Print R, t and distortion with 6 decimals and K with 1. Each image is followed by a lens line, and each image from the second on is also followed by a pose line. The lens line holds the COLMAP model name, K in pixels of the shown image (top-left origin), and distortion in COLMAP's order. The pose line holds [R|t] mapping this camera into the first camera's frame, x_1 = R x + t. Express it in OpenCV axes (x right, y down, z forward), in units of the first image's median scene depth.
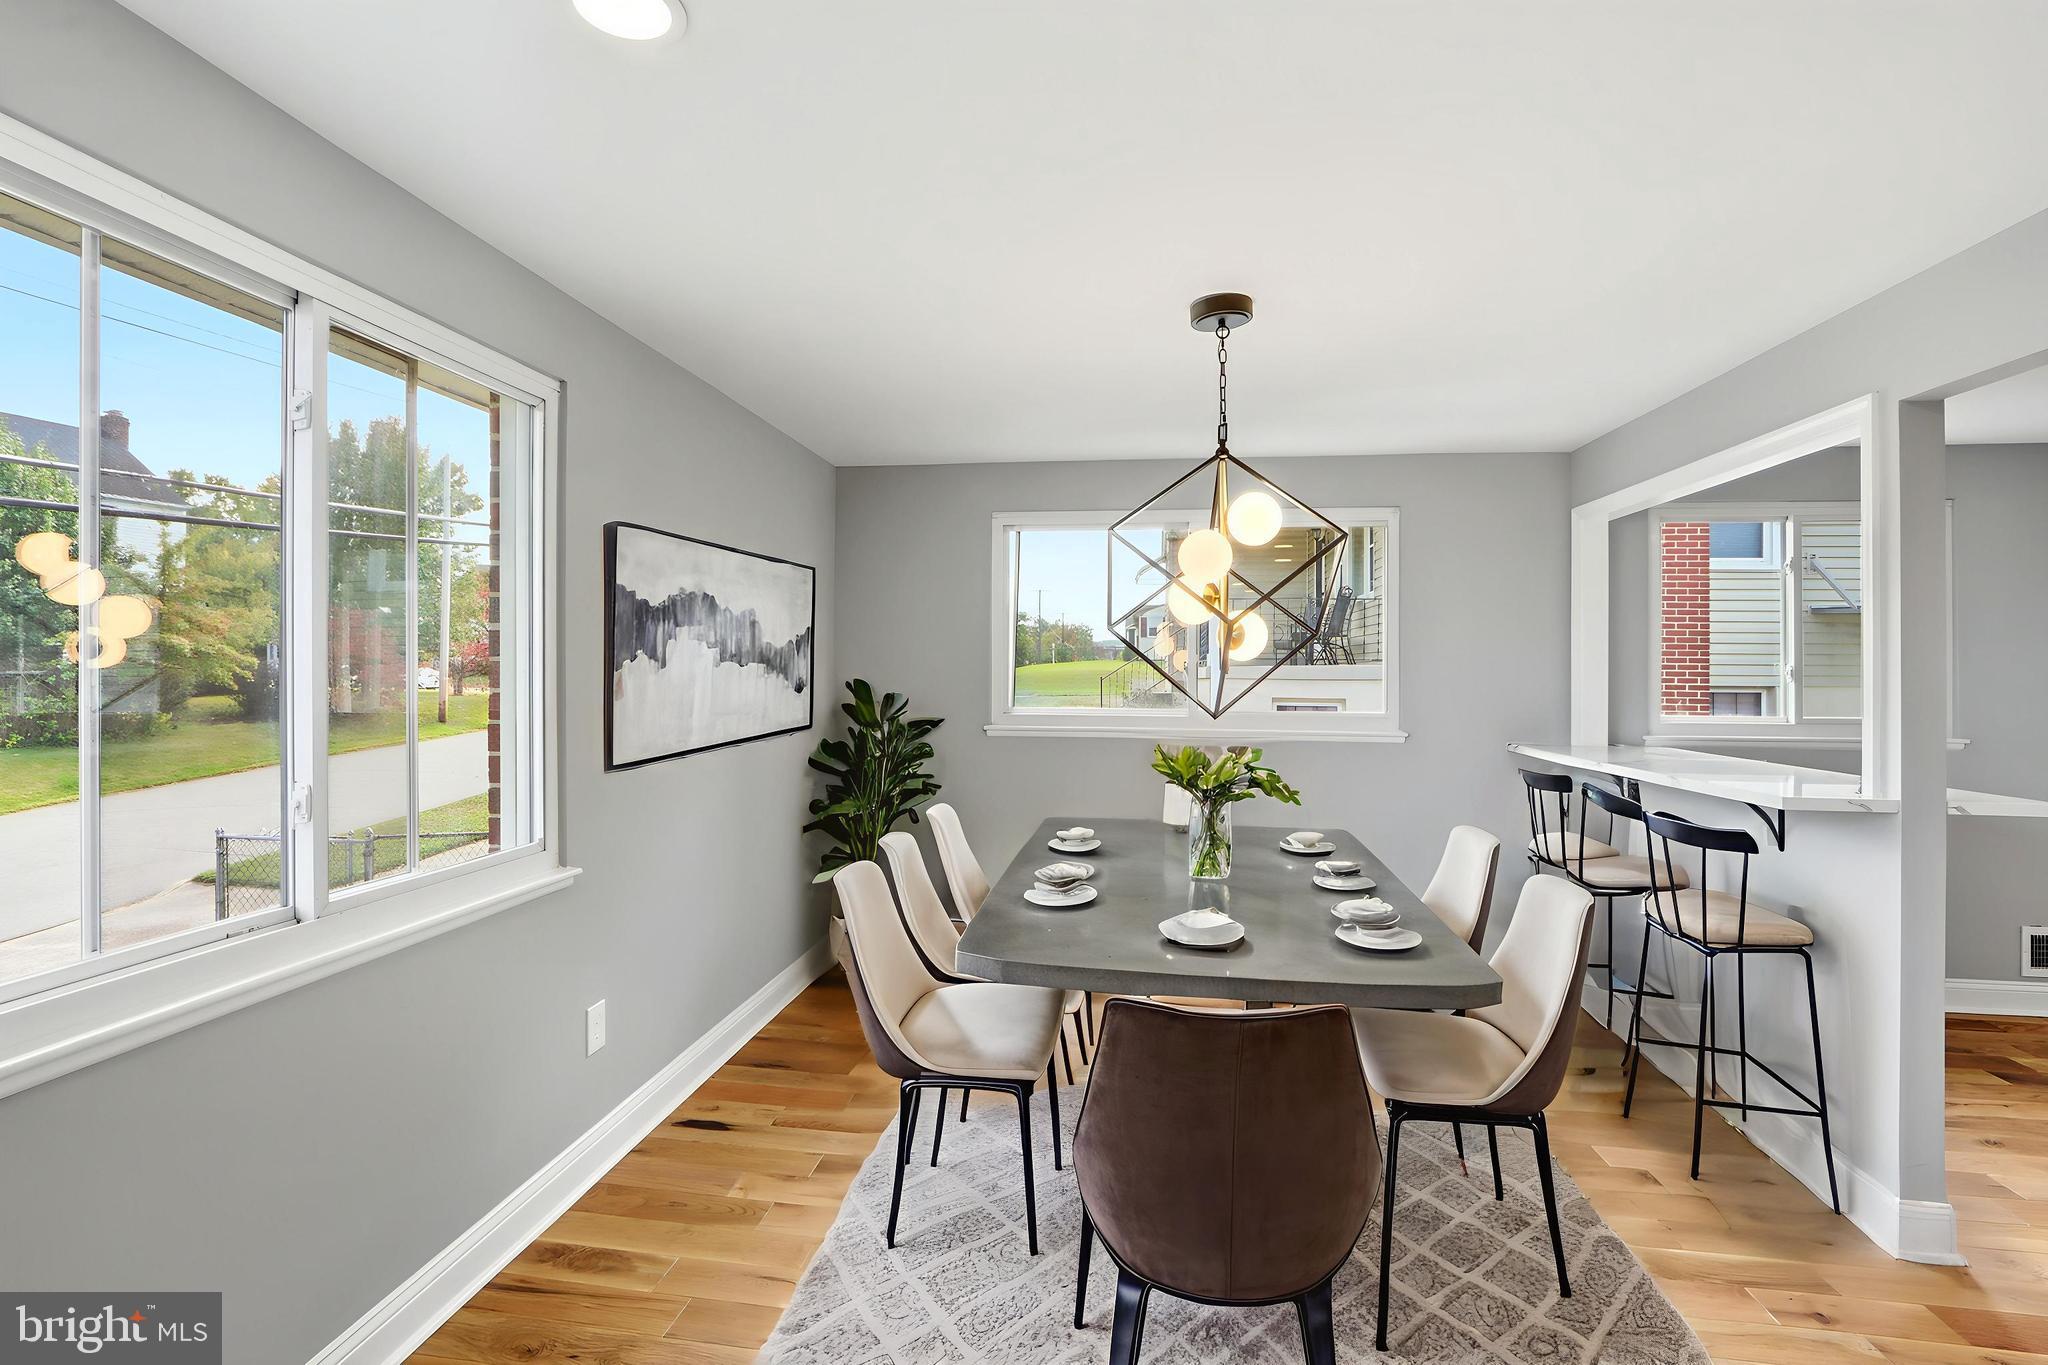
lens RADIAL K [[958.9, 0, 1002.6], [0, 958.9, 671.4], [0, 0, 1]] dist [-0.024727, 0.006136]
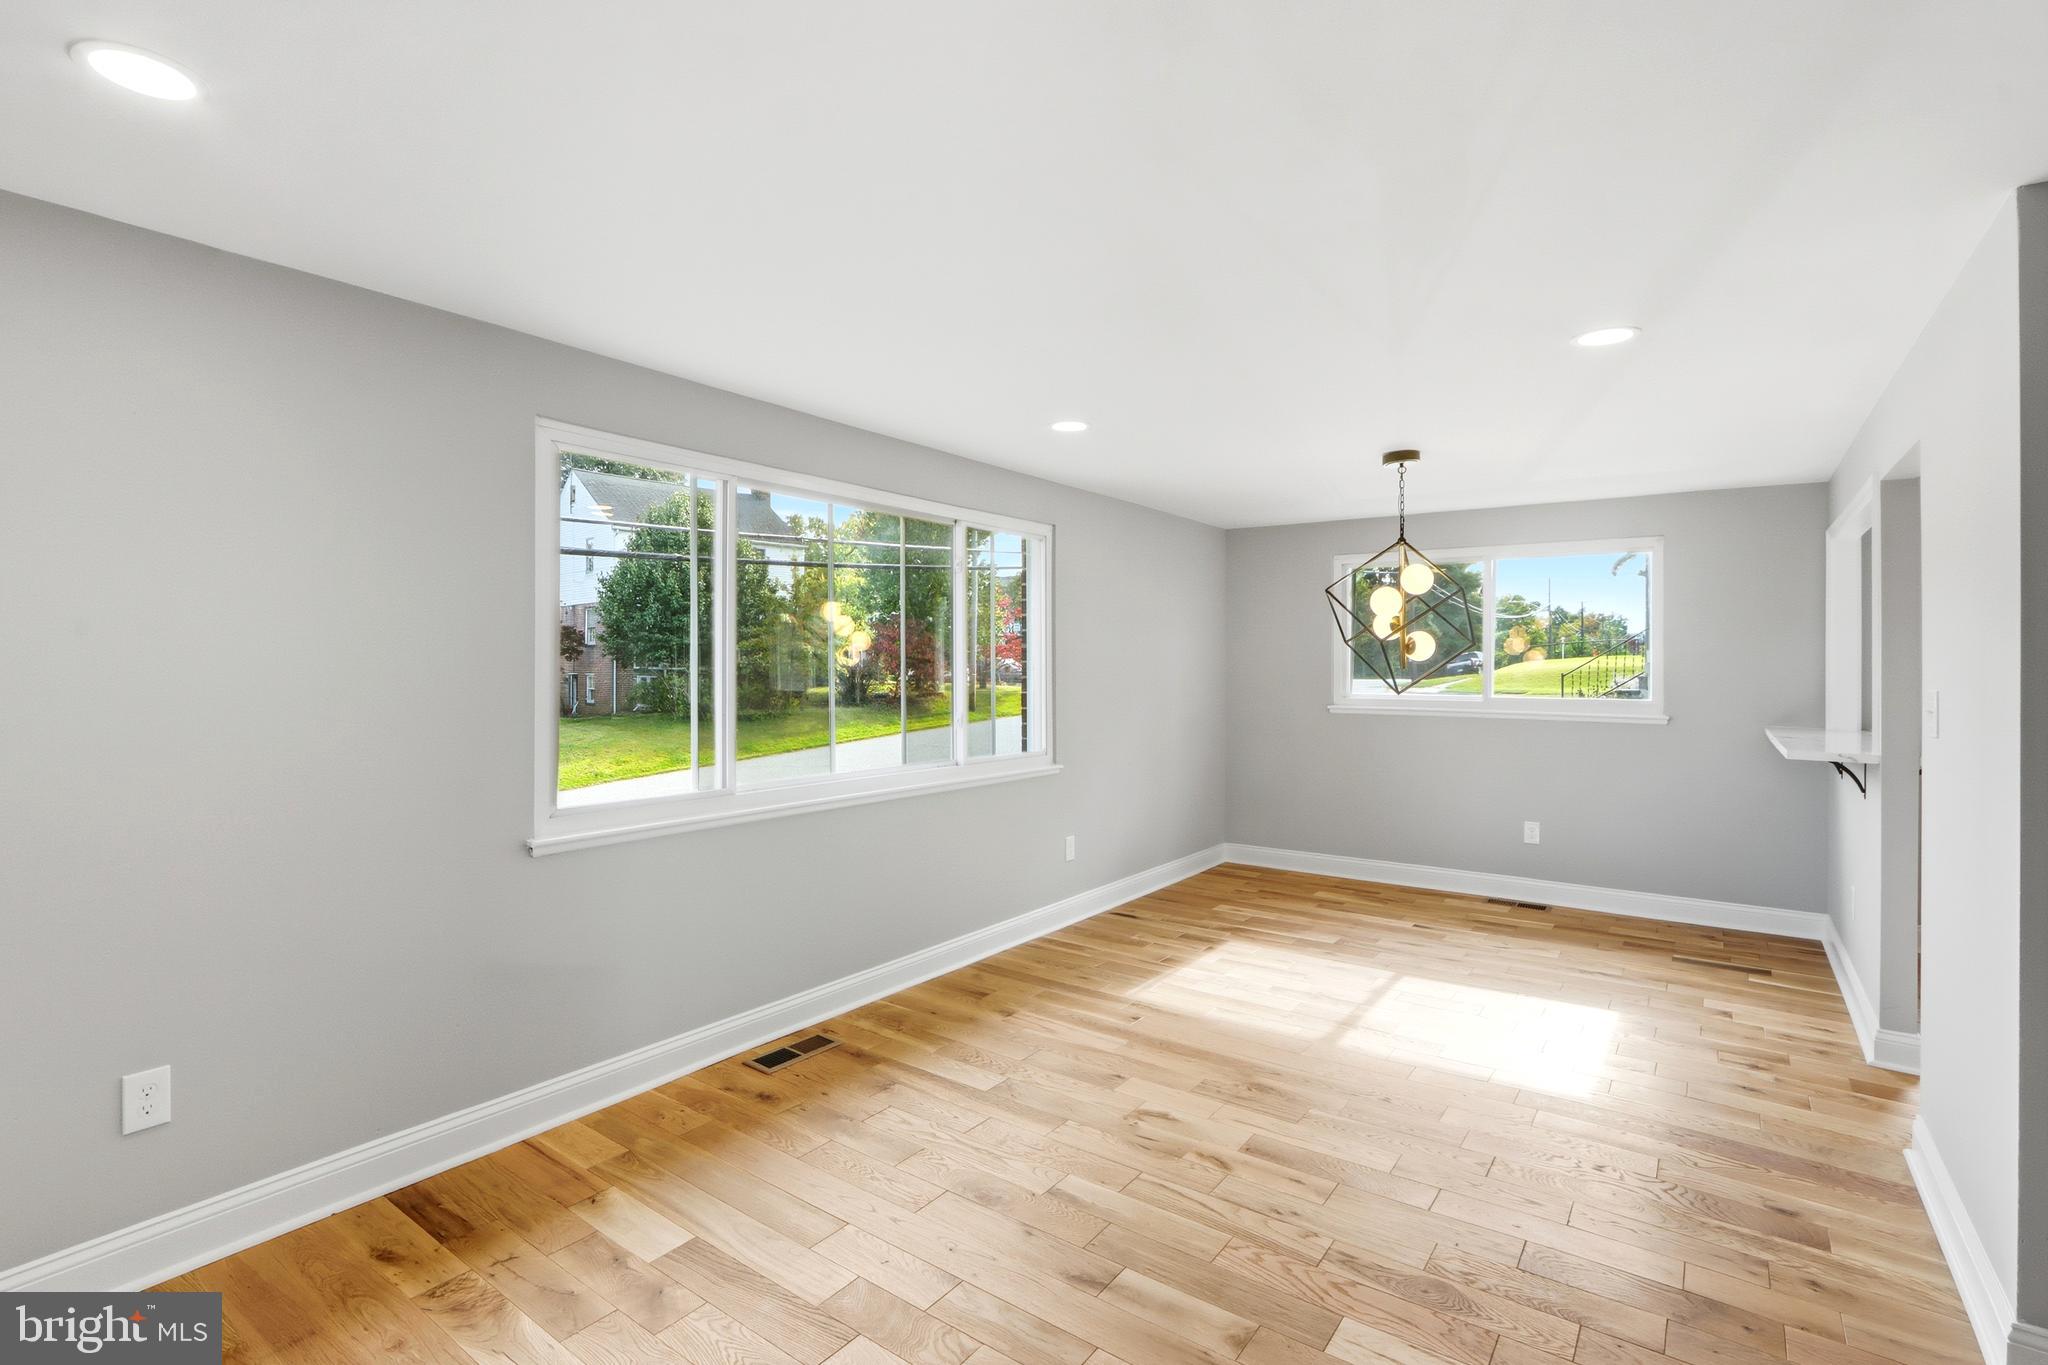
lens RADIAL K [[958.9, 0, 1011.1], [0, 958.9, 662.3], [0, 0, 1]] dist [-0.024727, 0.006136]
pose [[0.883868, -0.003787, -0.467722, 0.280794], [0.000787, 0.999978, -0.006609, 0.001679], [0.467736, 0.005474, 0.883851, -0.578073]]
